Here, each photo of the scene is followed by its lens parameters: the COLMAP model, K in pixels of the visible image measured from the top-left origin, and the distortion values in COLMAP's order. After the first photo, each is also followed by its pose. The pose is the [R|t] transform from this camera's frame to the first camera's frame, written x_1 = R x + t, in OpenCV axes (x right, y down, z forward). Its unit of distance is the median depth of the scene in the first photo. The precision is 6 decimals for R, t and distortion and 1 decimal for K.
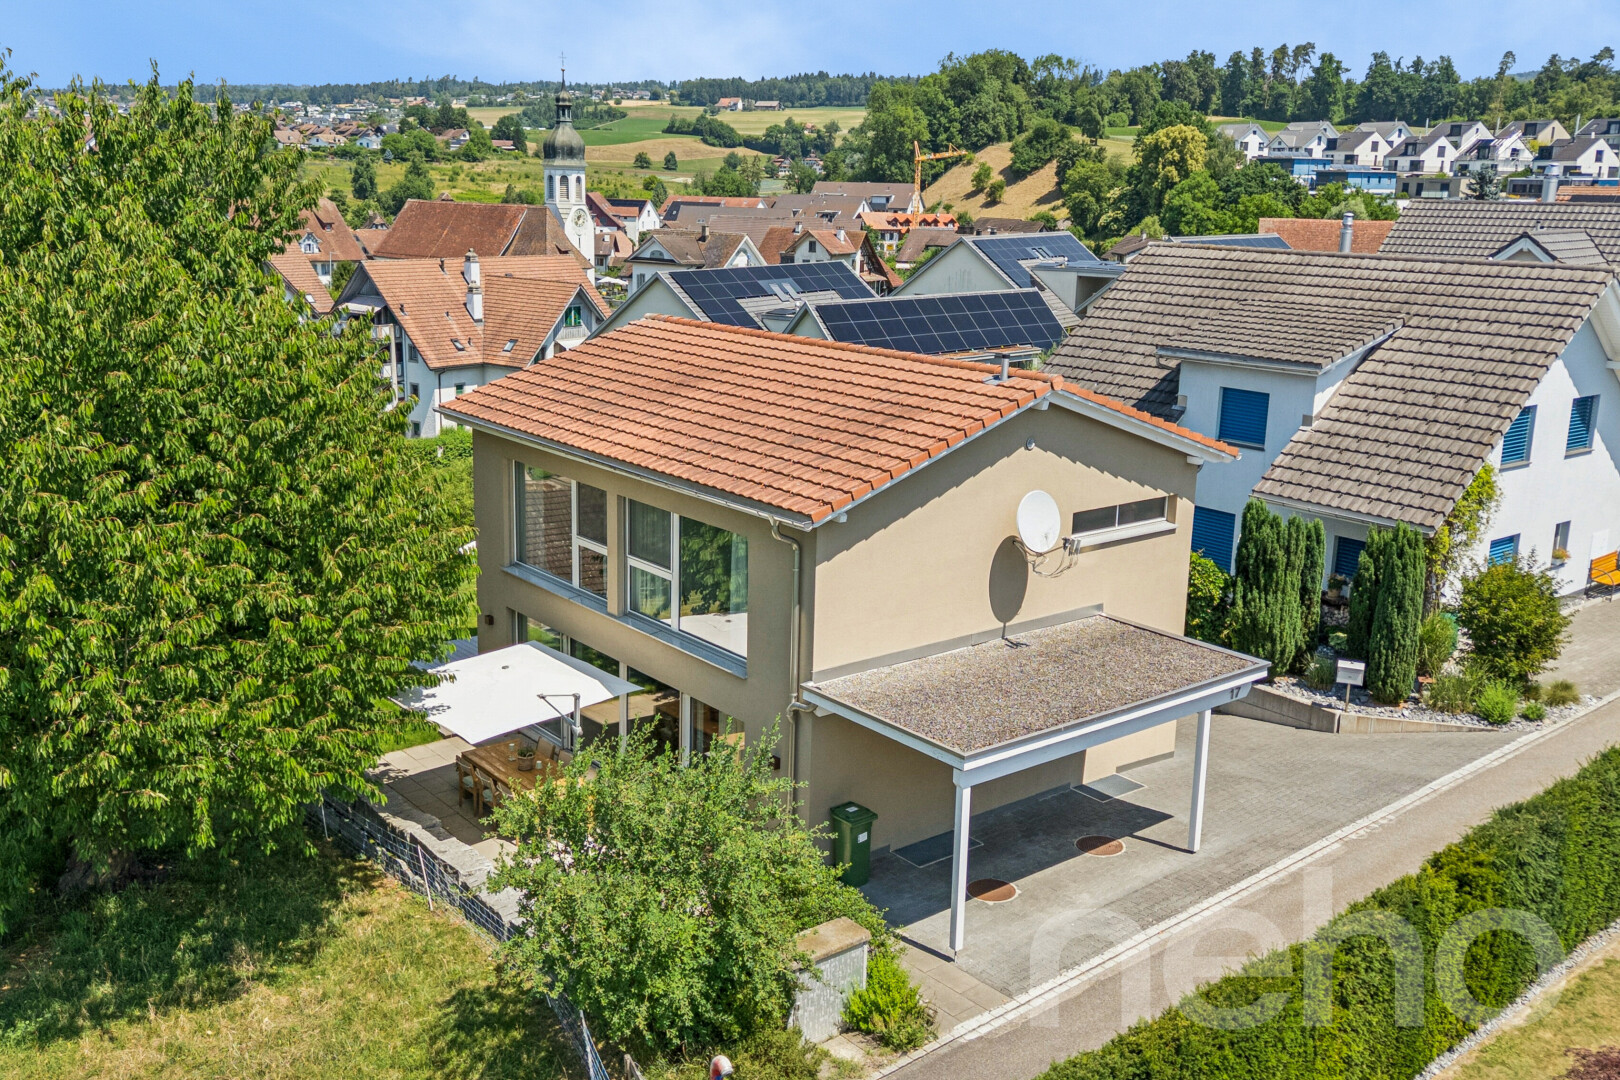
lens RADIAL K [[1523.6, 0, 810.0], [0, 1523.6, 540.0], [0, 0, 1]] dist [-0.002038, -0.006362]
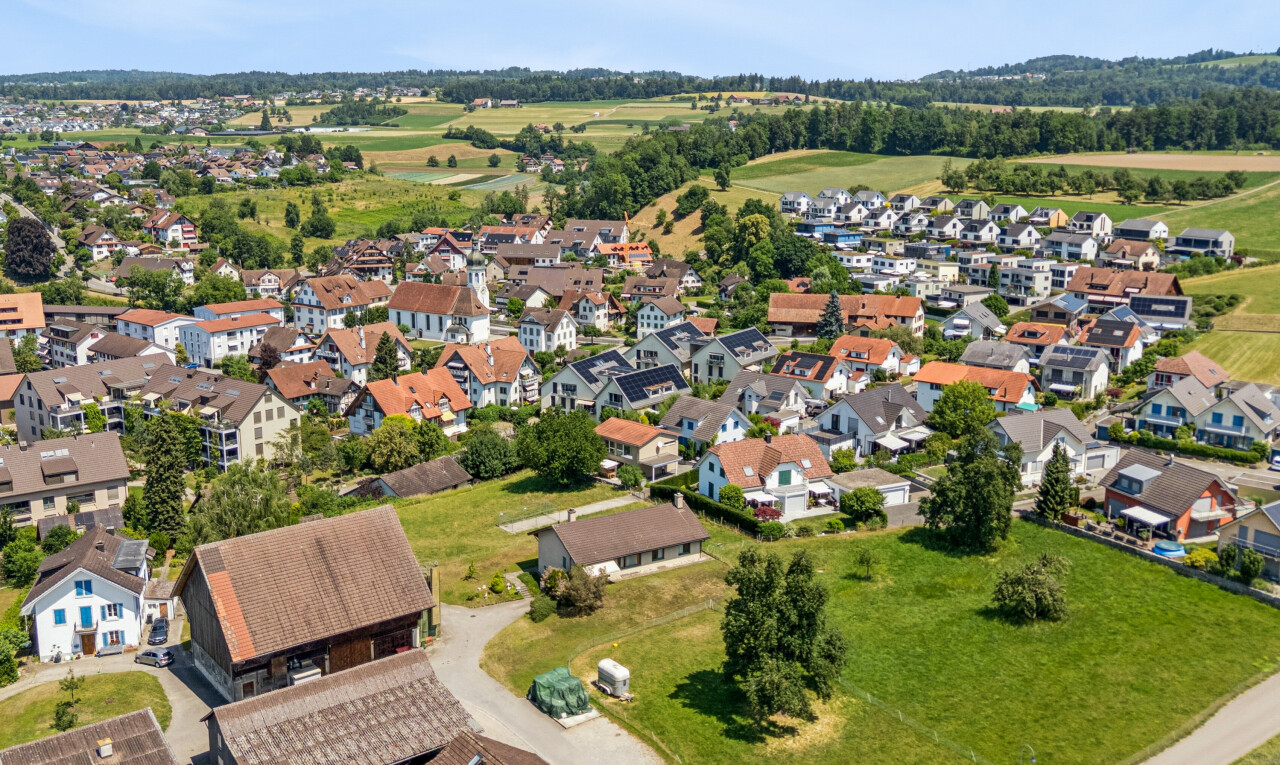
lens RADIAL K [[1360.1, 0, 640.0], [0, 1360.1, 382.5], [0, 0, 1]] dist [0.009124, 0.001858]
pose [[0.995751, -0.039162, 0.083349, -0.053775], [0.040287, 0.999118, -0.011857, -0.023871], [-0.082812, 0.015165, 0.996450, -0.595463]]
